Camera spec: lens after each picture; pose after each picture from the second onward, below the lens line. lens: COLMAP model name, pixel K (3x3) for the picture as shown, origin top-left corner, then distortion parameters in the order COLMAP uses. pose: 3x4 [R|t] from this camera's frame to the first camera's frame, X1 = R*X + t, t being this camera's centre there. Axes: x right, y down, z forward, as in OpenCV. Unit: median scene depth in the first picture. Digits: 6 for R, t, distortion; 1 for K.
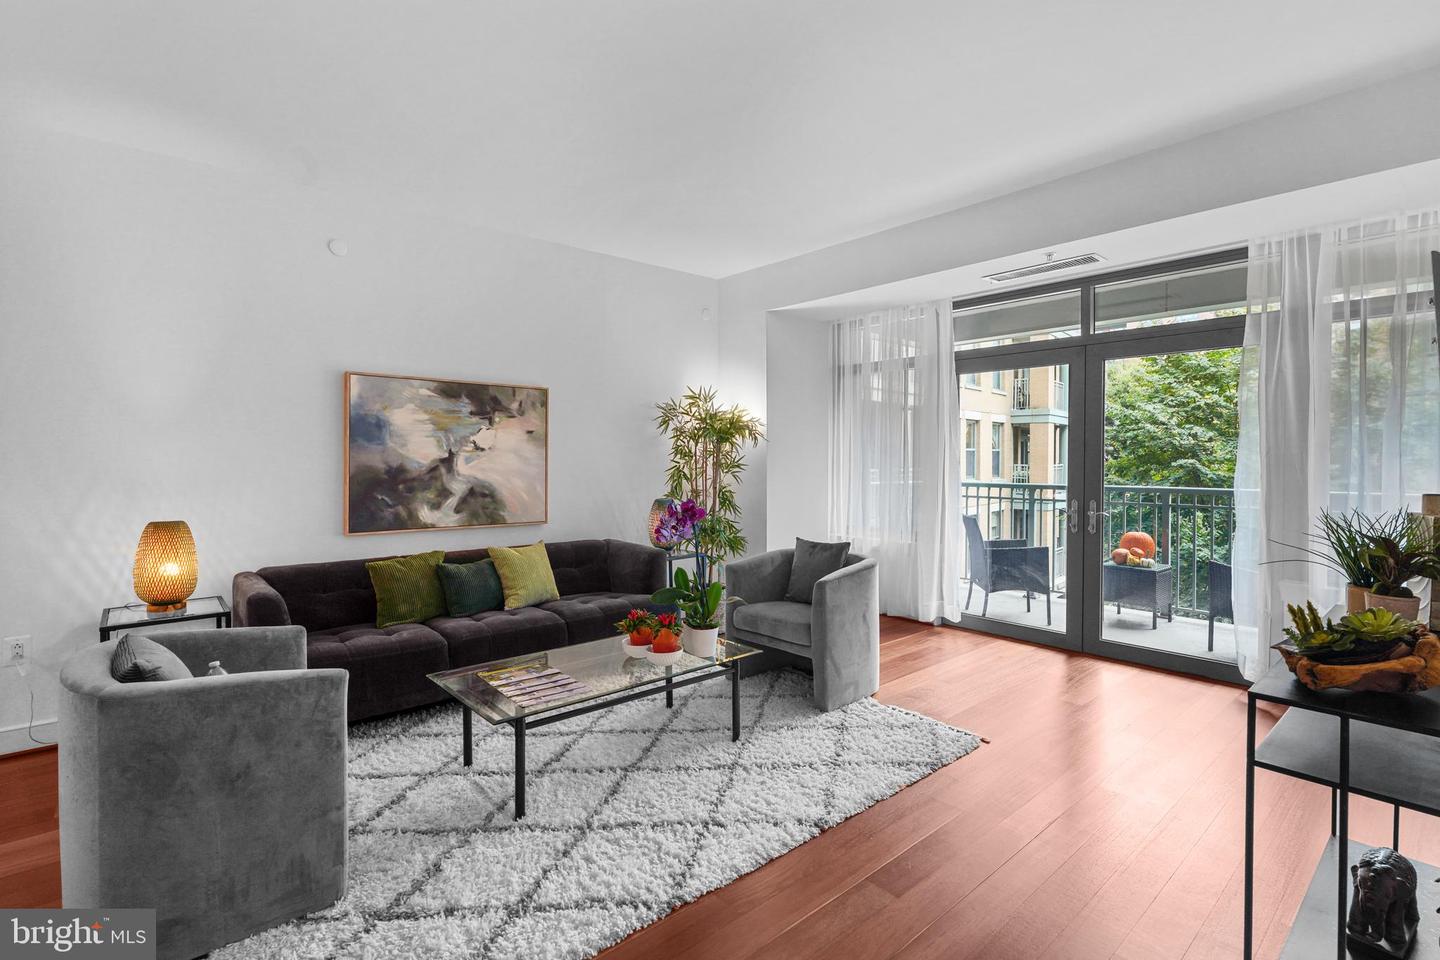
lens RADIAL K [[676.2, 0, 715.9], [0, 676.2, 467.6], [0, 0, 1]] dist [0.002970, -0.000873]
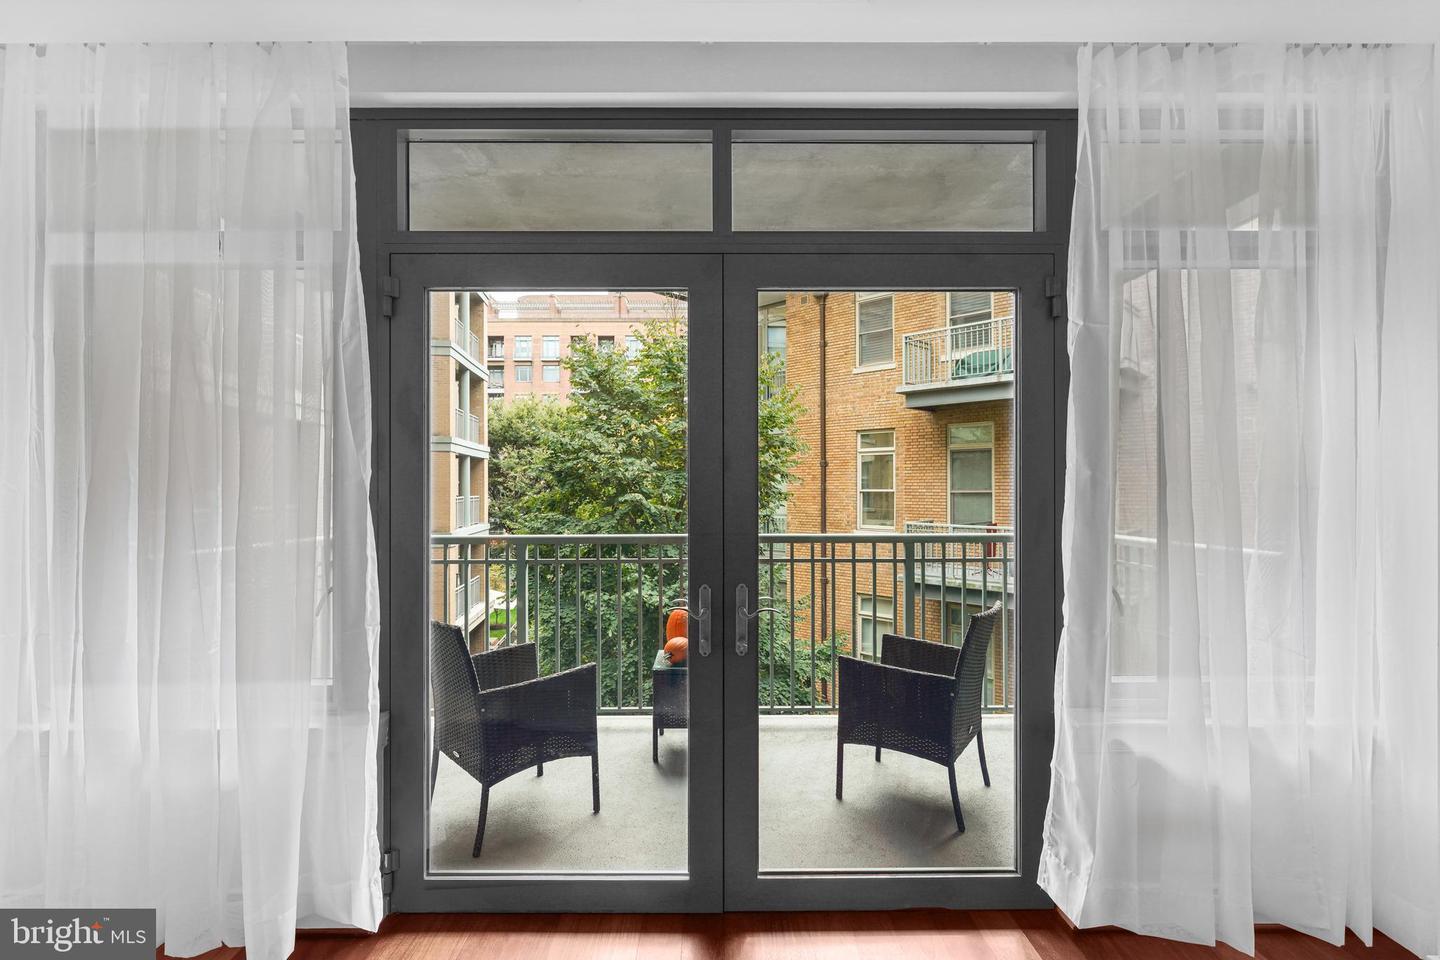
lens RADIAL K [[676.2, 0, 713.4], [0, 676.2, 482.9], [0, 0, 1]] dist [0.002970, -0.000873]
pose [[0.657132, 0.004097, 0.753764, 0.206898], [0.013943, 0.999748, -0.017590, -0.015986], [-0.753646, 0.022069, 0.656909, 0.765181]]
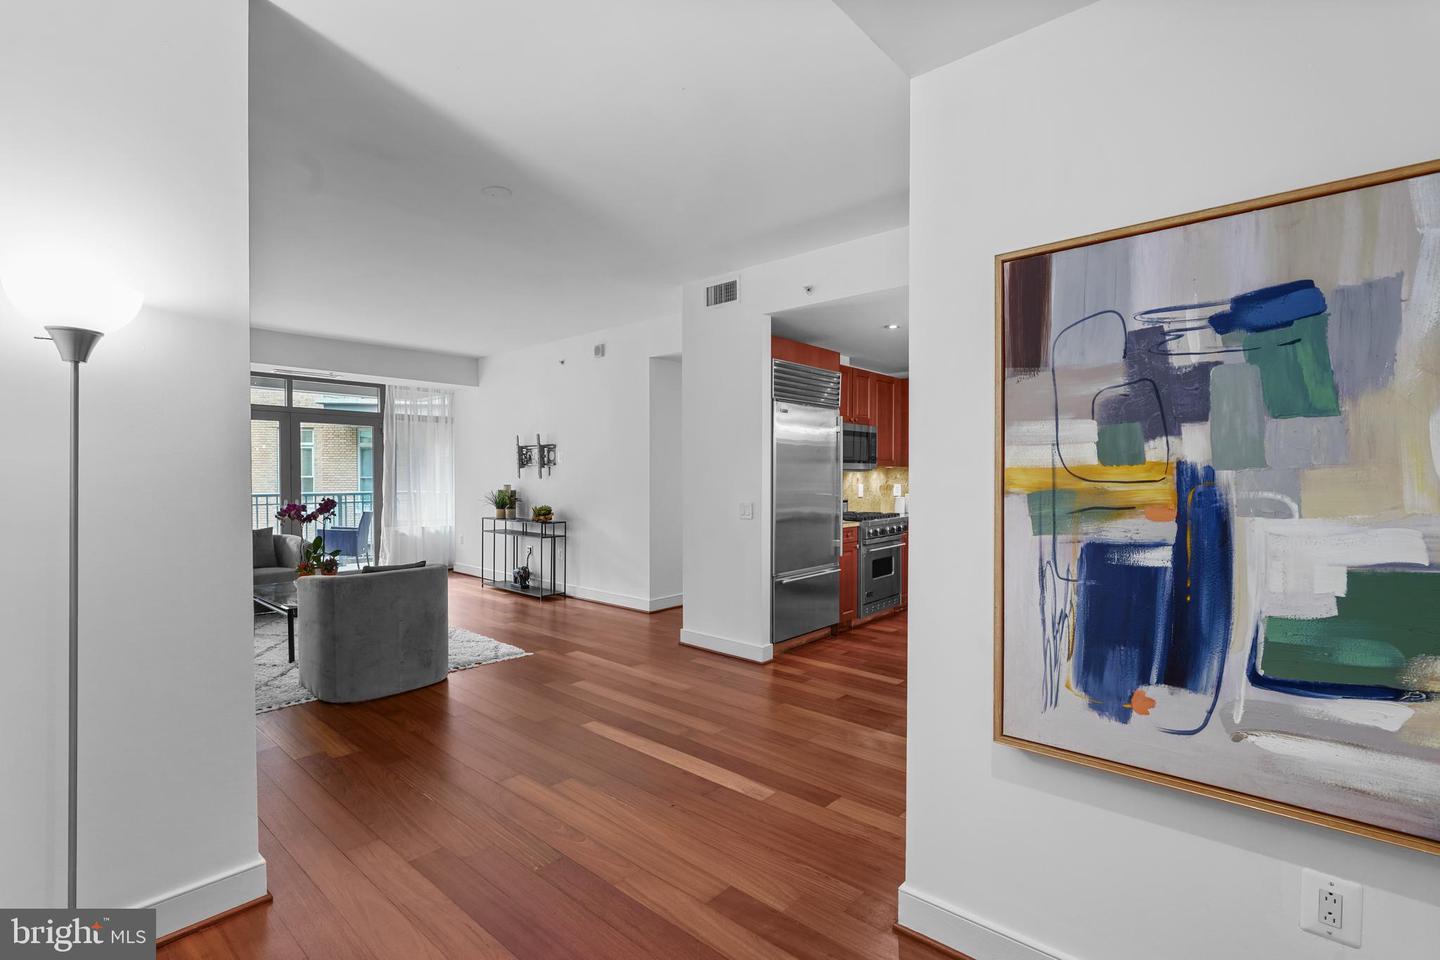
lens RADIAL K [[676.2, 0, 715.7], [0, 676.2, 487.0], [0, 0, 1]] dist [0.002970, -0.000873]
pose [[-0.104652, -0.018832, 0.994331, -1.467195], [0.014669, 0.999683, 0.020477, -0.006126], [-0.994401, 0.016728, -0.104343, 0.087107]]
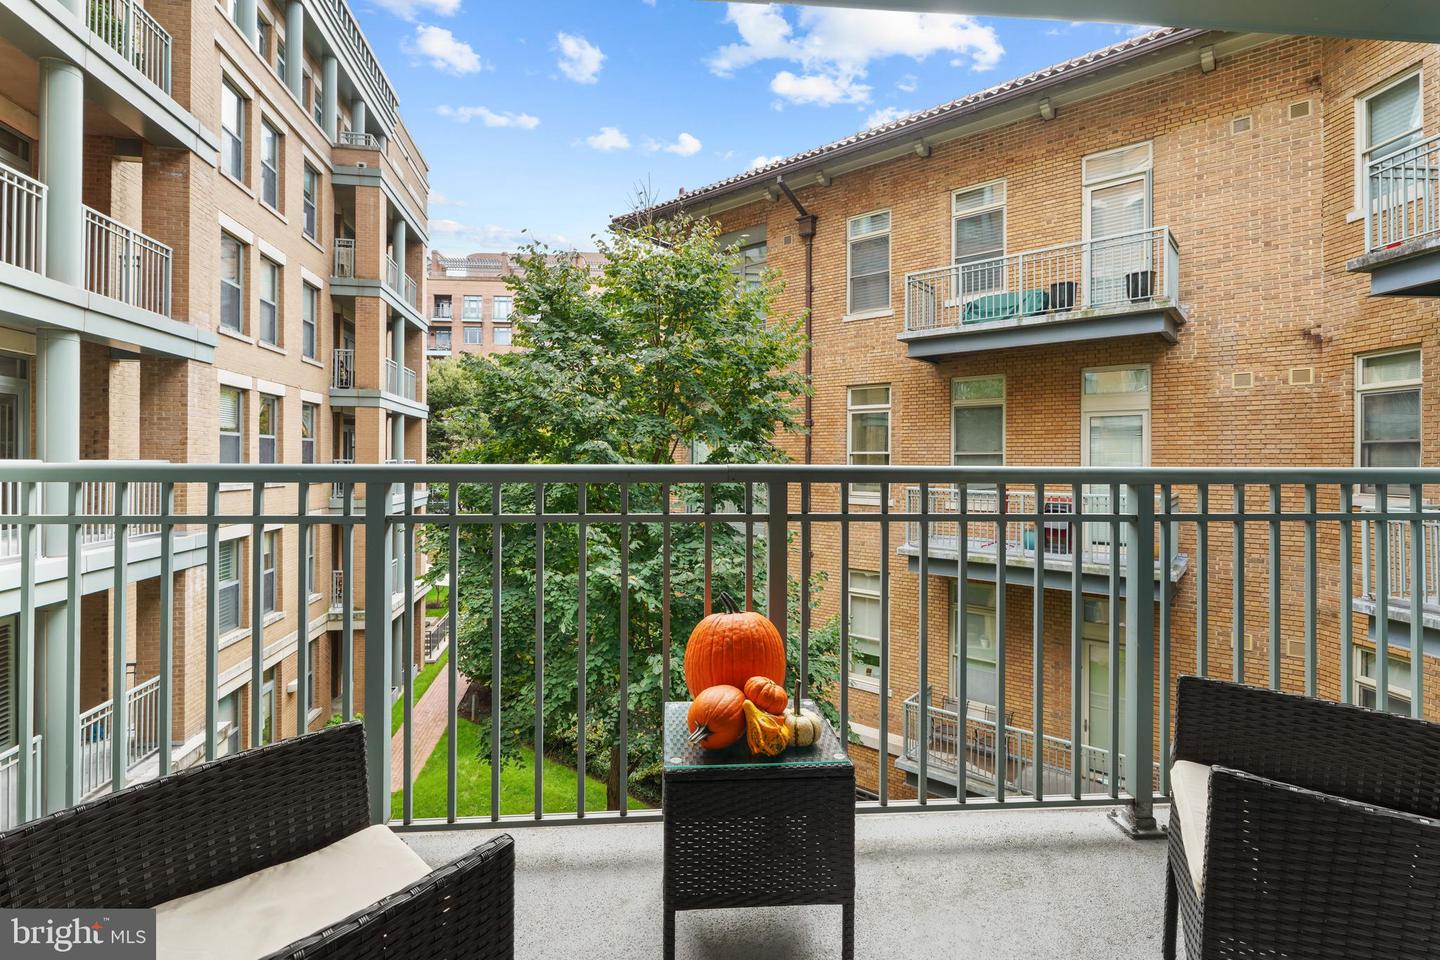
lens RADIAL K [[676.2, 0, 729.7], [0, 676.2, 465.2], [0, 0, 1]] dist [0.002970, -0.000873]
pose [[0.589444, -0.000821, 0.807809, 0.520751], [0.006026, 0.999976, -0.003380, 0.040849], [-0.807786, 0.006860, 0.589435, 1.133881]]
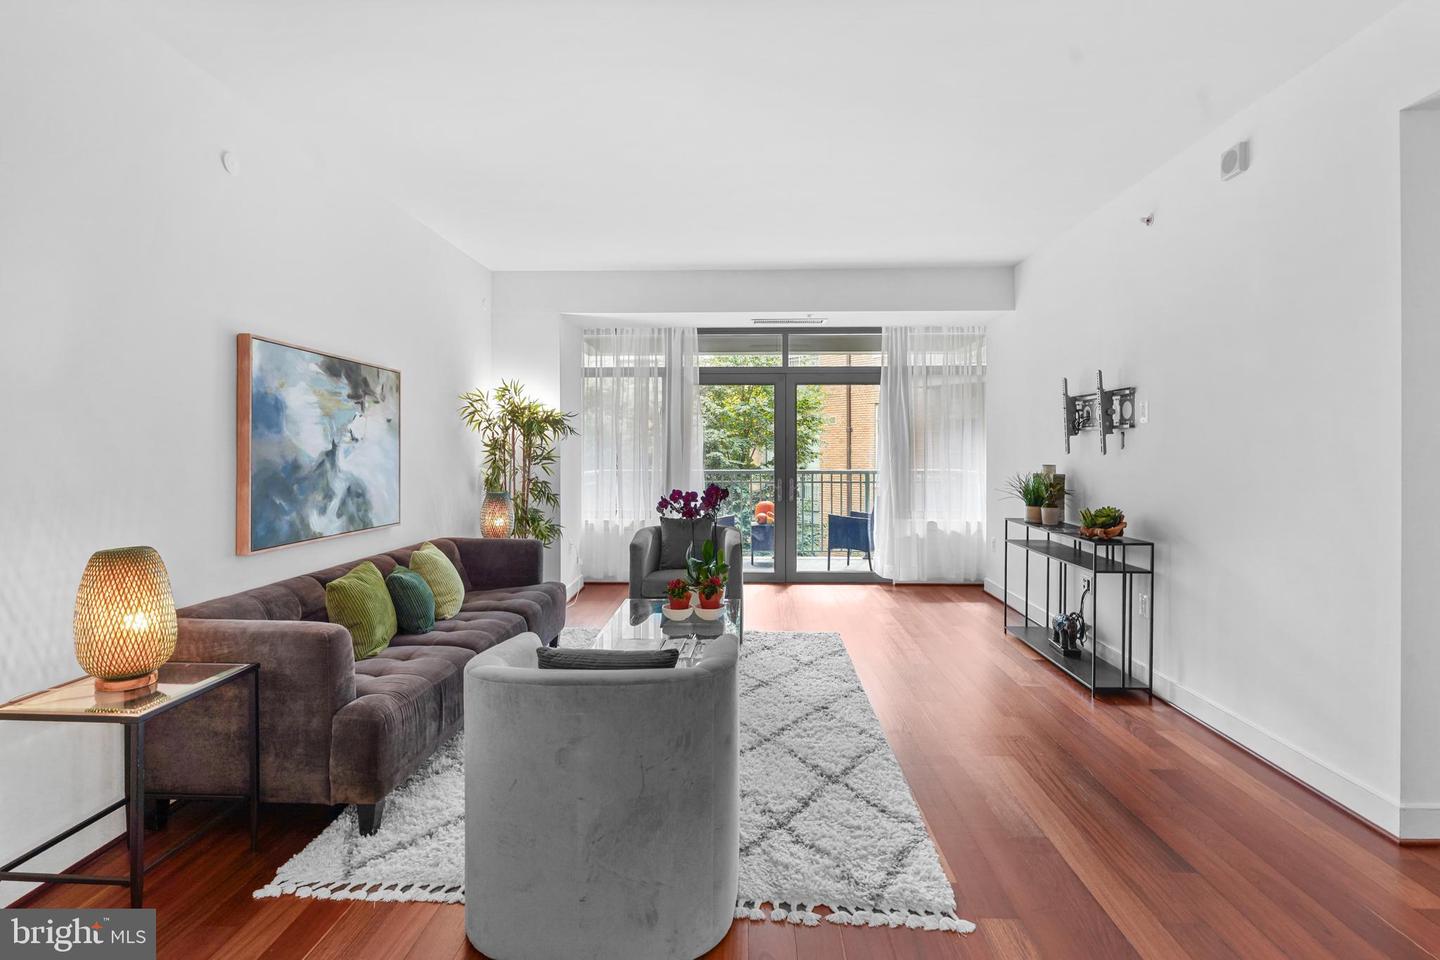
lens RADIAL K [[676.2, 0, 727.4], [0, 676.2, 449.6], [0, 0, 1]] dist [0.002970, -0.000873]
pose [[0.682448, -0.000019, 0.730934, -0.673805], [0.011737, 0.999871, -0.010932, -0.000751], [-0.730840, 0.016039, 0.682360, 0.100035]]
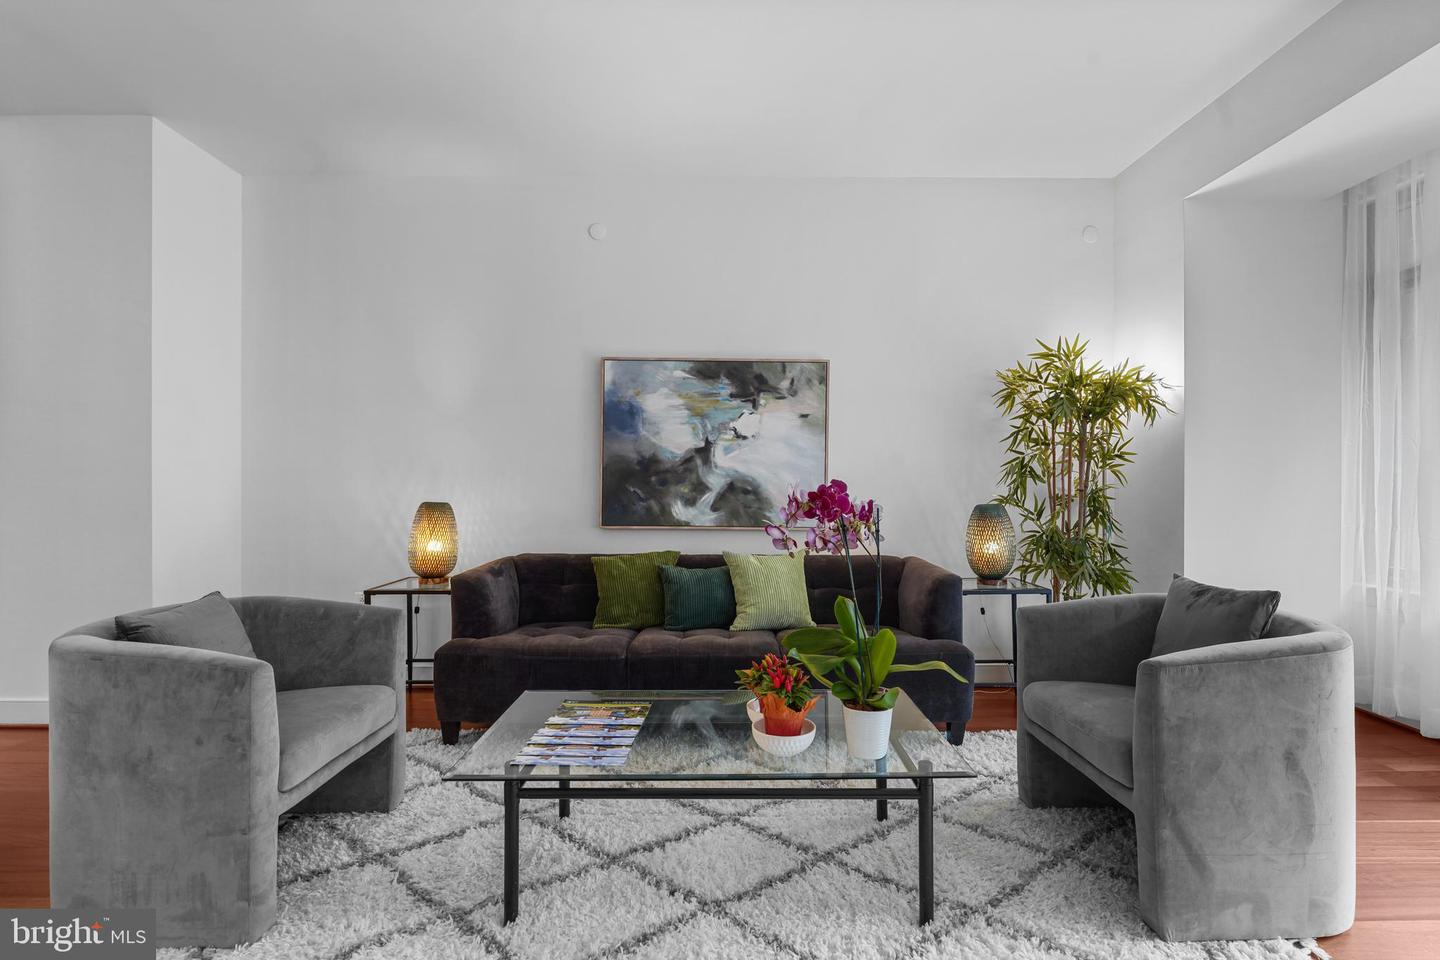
lens RADIAL K [[676.2, 0, 728.6], [0, 676.2, 479.3], [0, 0, 1]] dist [0.002970, -0.000873]
pose [[0.761059, -0.000319, -0.648682, 0.199704], [-0.011593, 0.999833, -0.014093, 0.039366], [0.648579, 0.018245, 0.760929, 0.357840]]
